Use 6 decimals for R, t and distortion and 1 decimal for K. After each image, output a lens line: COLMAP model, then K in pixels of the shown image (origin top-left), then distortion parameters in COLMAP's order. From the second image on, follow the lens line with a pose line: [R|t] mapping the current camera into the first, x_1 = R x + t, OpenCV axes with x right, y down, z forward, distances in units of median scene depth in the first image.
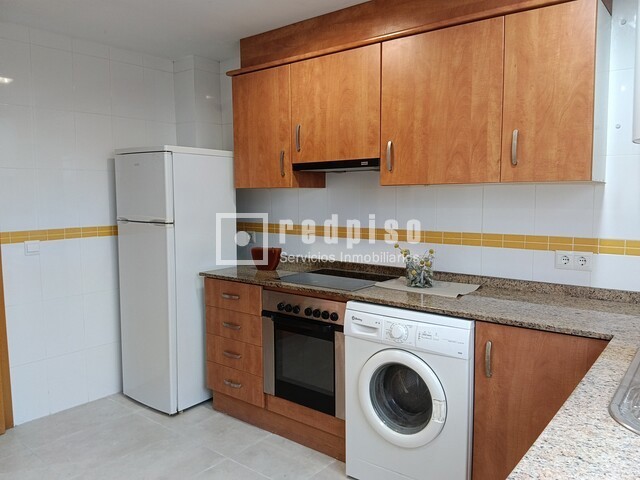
lens RADIAL K [[491.2, 0, 320.0], [0, 491.2, 240.0], [0, 0, 1]] dist [0.117528, -0.241647]
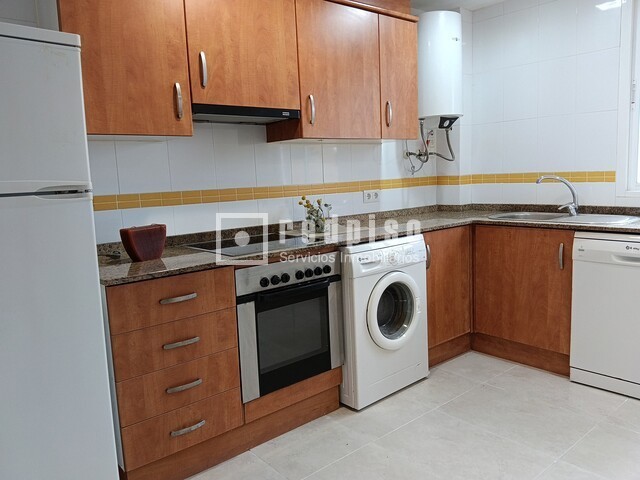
lens RADIAL K [[491.2, 0, 320.0], [0, 491.2, 240.0], [0, 0, 1]] dist [0.117528, -0.241647]
pose [[0.194489, -0.134285, 0.971669, -0.927919], [0.130633, 0.985307, 0.110023, -0.011083], [-0.972167, 0.105534, 0.209173, 0.812347]]
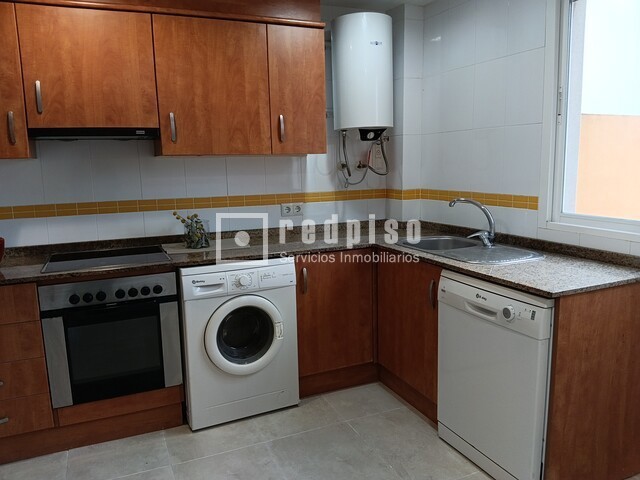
lens RADIAL K [[491.2, 0, 320.0], [0, 491.2, 240.0], [0, 0, 1]] dist [0.117528, -0.241647]
pose [[0.459942, -0.143194, 0.876327, -0.685819], [0.100372, 0.988970, 0.108919, -0.017693], [-0.882258, 0.037862, 0.469242, 0.247241]]
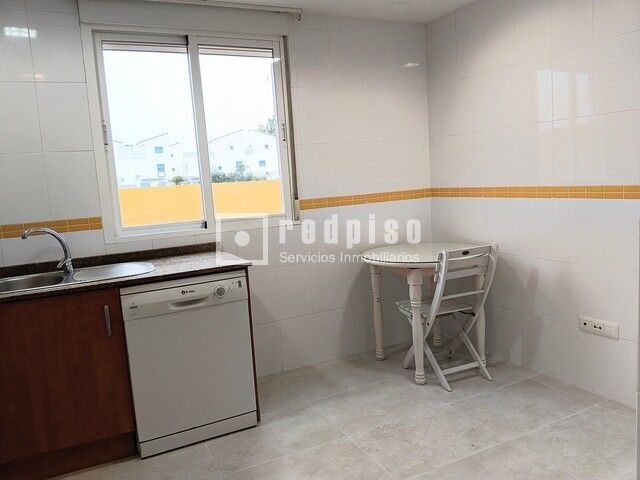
lens RADIAL K [[491.2, 0, 320.0], [0, 491.2, 240.0], [0, 0, 1]] dist [0.117528, -0.241647]
pose [[-0.905127, 0.010283, 0.425016, -0.490097], [0.107409, 0.972807, 0.205206, -0.077177], [-0.411349, 0.231389, -0.881619, 1.150543]]
